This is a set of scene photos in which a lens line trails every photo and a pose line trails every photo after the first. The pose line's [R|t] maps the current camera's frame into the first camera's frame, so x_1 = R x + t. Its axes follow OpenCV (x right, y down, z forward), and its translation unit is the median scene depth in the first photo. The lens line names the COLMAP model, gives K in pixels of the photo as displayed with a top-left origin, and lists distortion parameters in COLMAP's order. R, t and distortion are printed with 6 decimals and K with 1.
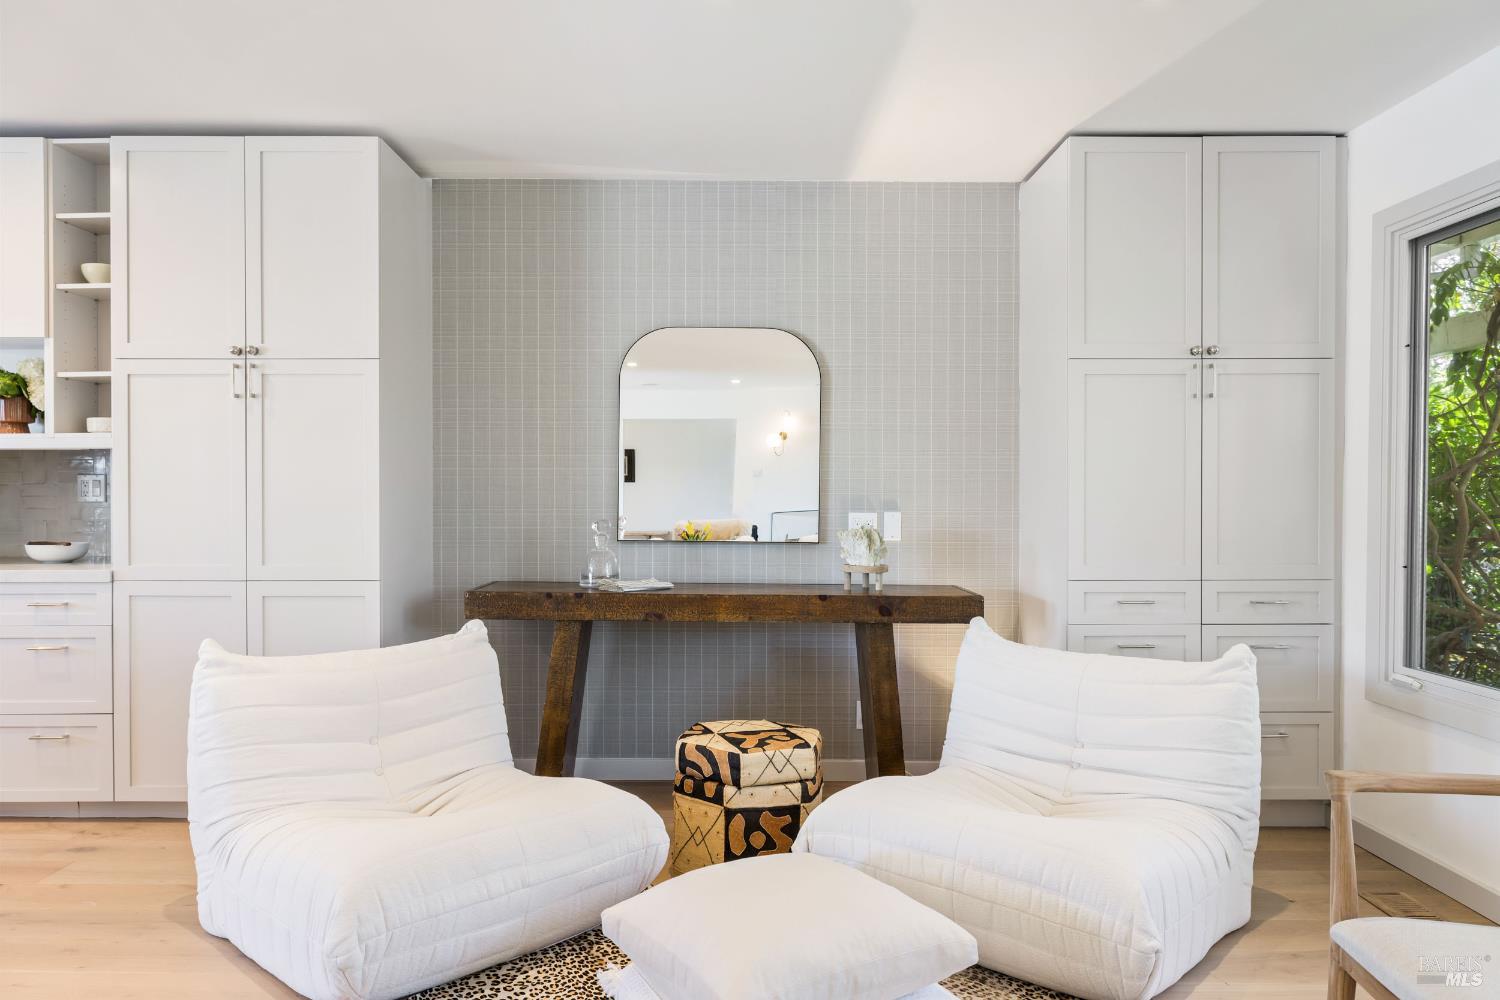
lens RADIAL K [[1078.8, 0, 746.4], [0, 1078.8, 494.6], [0, 0, 1]] dist [-0.001745, 0.002257]
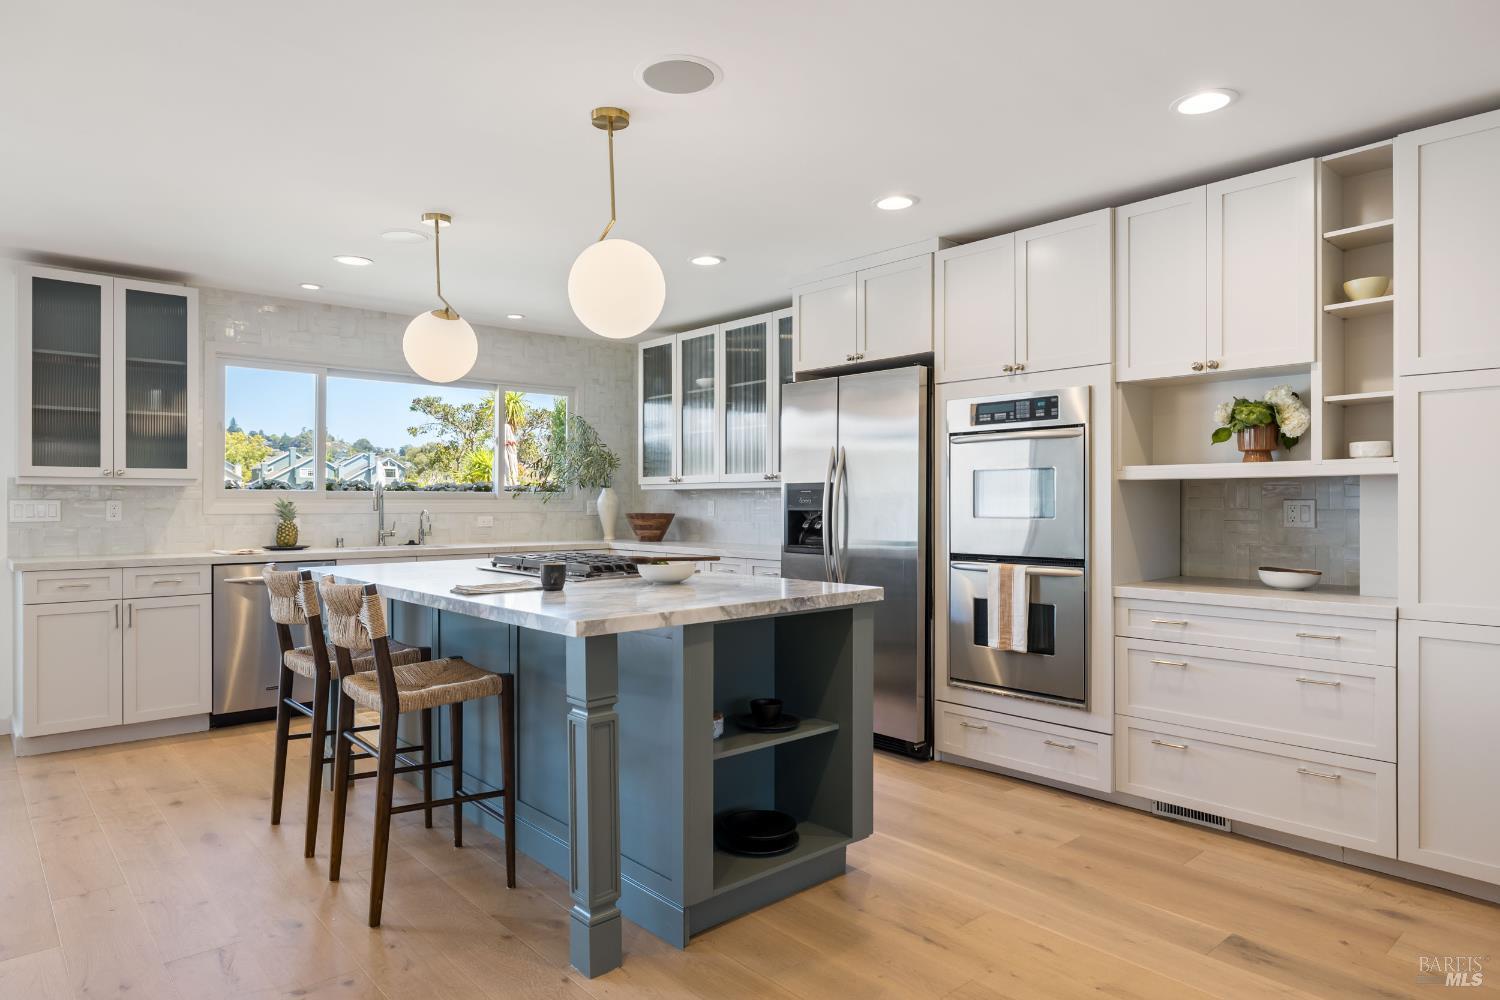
lens RADIAL K [[901.2, 0, 741.4], [0, 901.2, 498.0], [0, 0, 1]] dist [-0.006422, 0.002758]
pose [[0.662259, -0.003366, -0.749267, -0.380137], [-0.002754, 0.999972, -0.006927, -0.015612], [0.749270, 0.006650, 0.662232, 0.074157]]
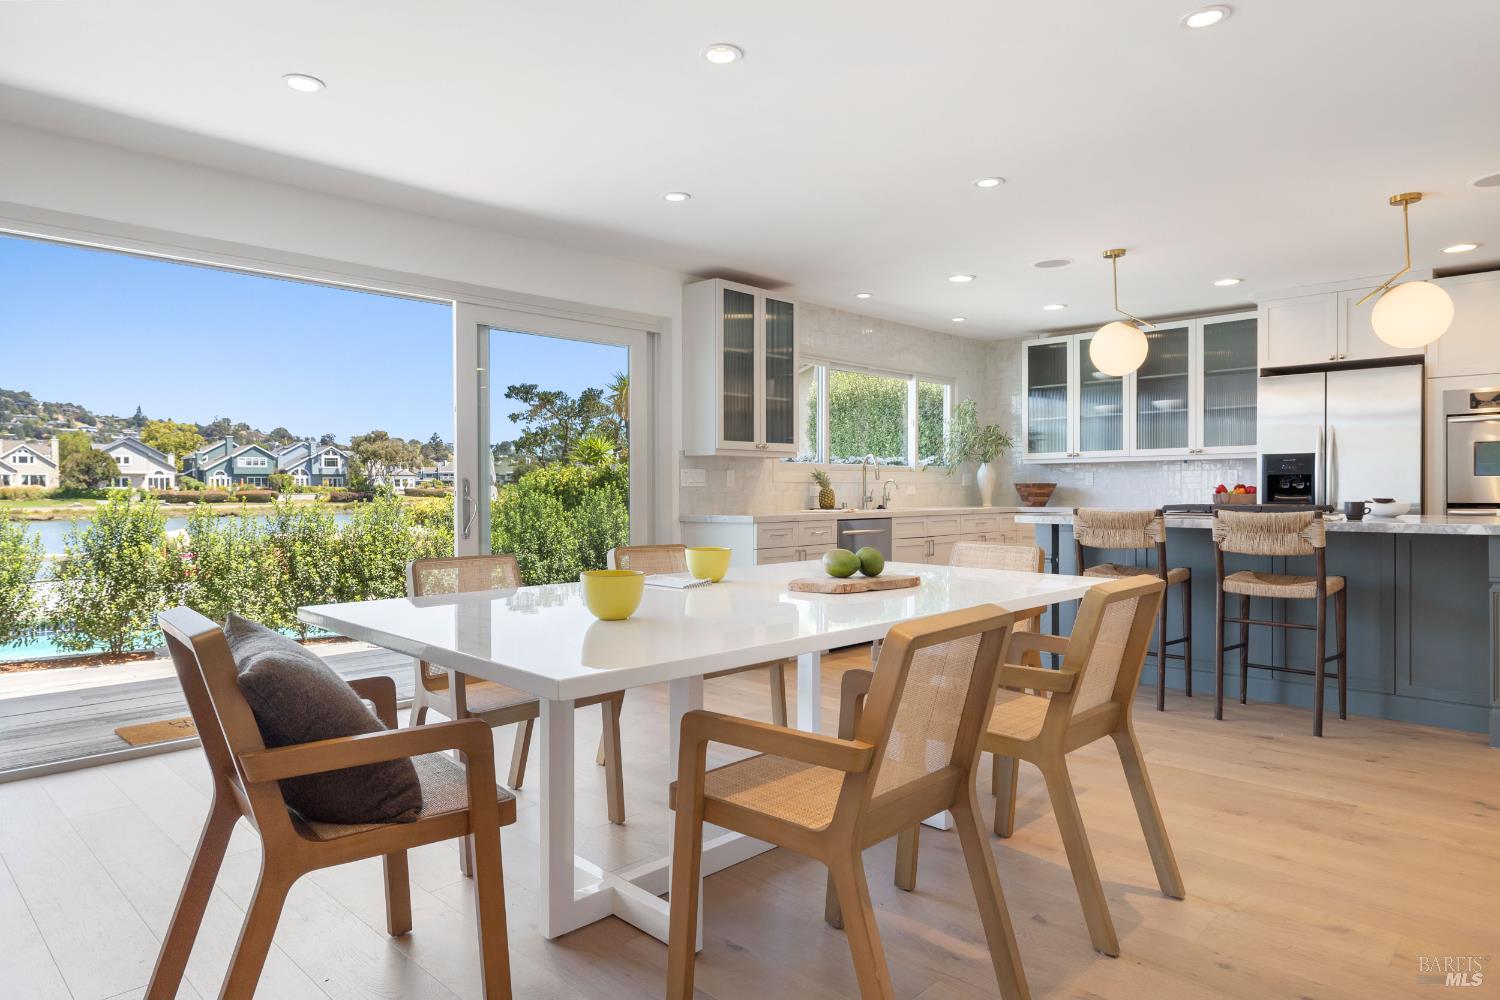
lens RADIAL K [[901.2, 0, 744.5], [0, 901.2, 499.3], [0, 0, 1]] dist [-0.006422, 0.002758]
pose [[0.719208, 0.002701, -0.694790, -0.828268], [0.003377, 0.999967, 0.007383, 0.021417], [0.694787, -0.007656, 0.719175, -0.857991]]
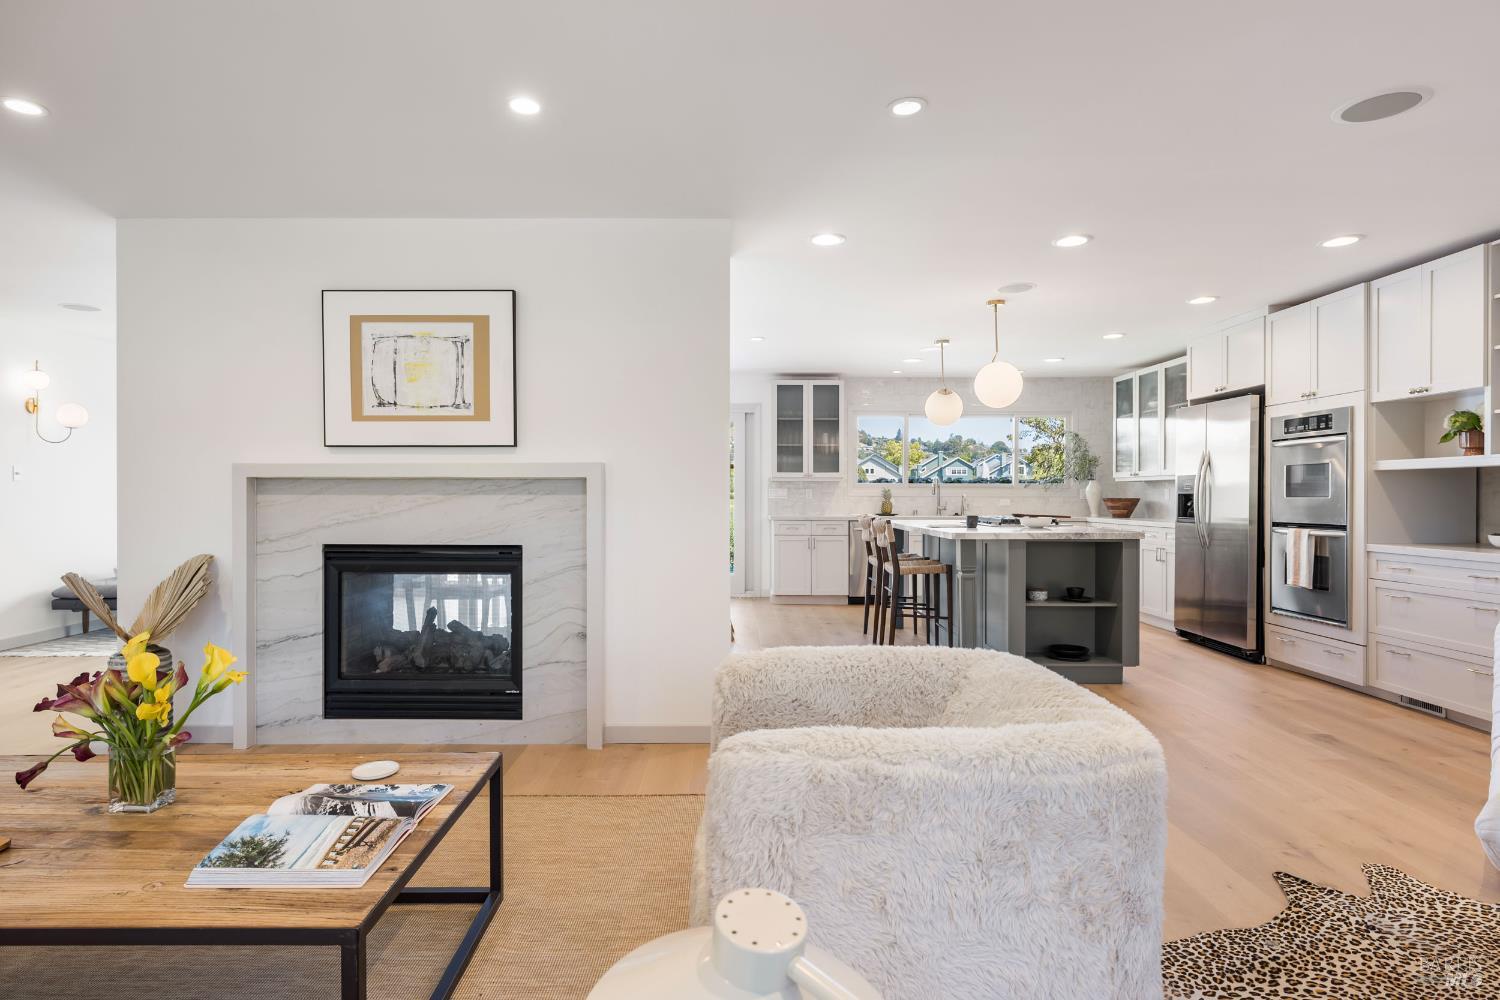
lens RADIAL K [[806.3, 0, 737.3], [0, 806.3, 503.5], [0, 0, 1]] dist [0.000733, 0.000597]
pose [[0.011491, 0.010138, -0.999883, 0.382925], [-0.006559, 0.999928, 0.010063, 0.002067], [0.999912, 0.006443, 0.011557, 0.020498]]
